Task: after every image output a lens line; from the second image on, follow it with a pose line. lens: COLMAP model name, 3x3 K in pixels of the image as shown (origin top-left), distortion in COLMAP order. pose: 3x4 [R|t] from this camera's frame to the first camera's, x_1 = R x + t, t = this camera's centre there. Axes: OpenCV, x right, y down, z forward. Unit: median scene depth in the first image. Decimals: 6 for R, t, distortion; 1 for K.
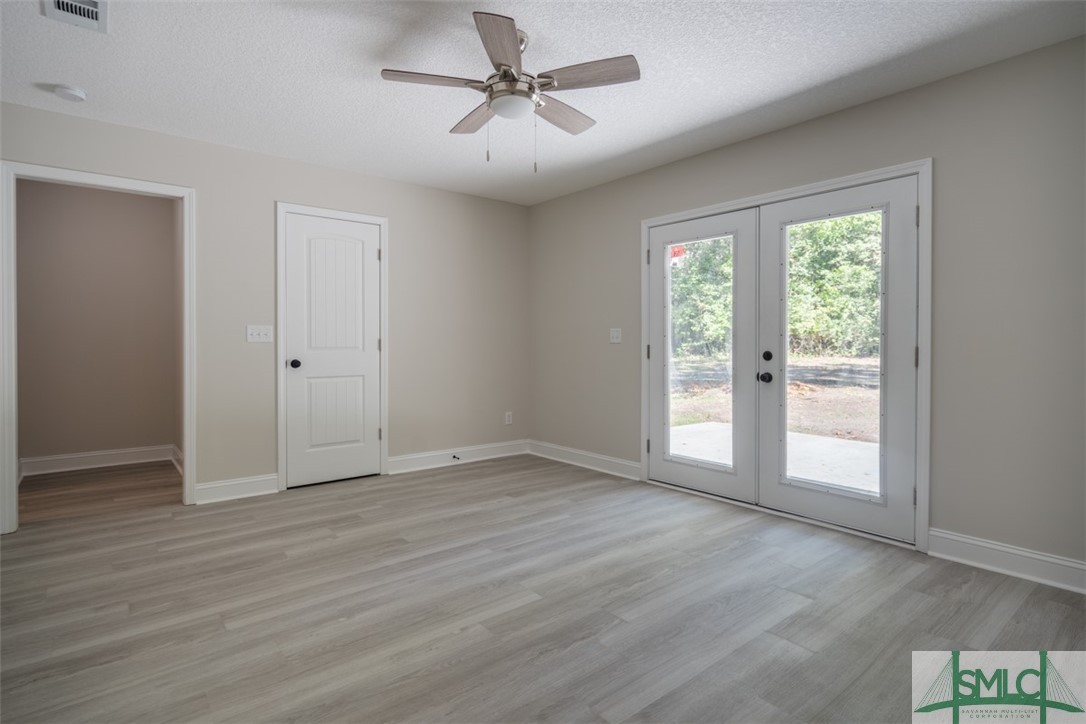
lens RADIAL K [[538.4, 0, 544.4], [0, 538.4, 342.4], [0, 0, 1]] dist [0.003359, 0.001362]
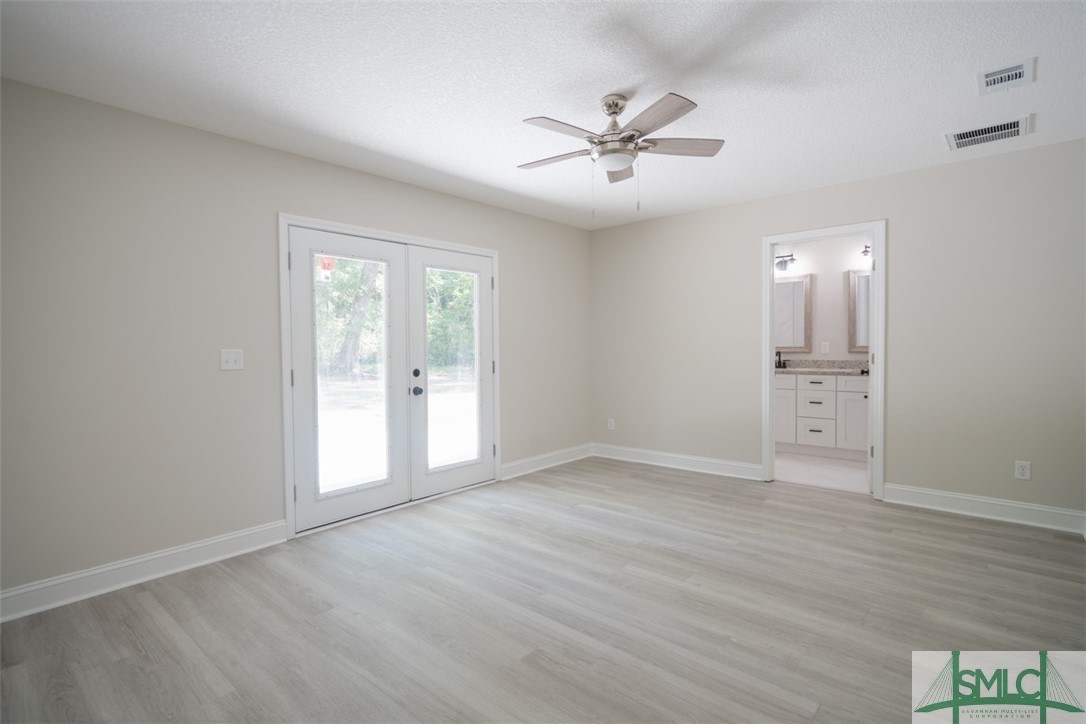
lens RADIAL K [[519.7, 0, 543.0], [0, 519.7, 362.0], [0, 0, 1]] dist [0.000915, -0.000041]
pose [[-0.144734, -0.030712, 0.988994, -0.949017], [0.012119, 0.999388, 0.032809, -0.041964], [-0.989396, 0.016734, -0.144273, 1.100458]]
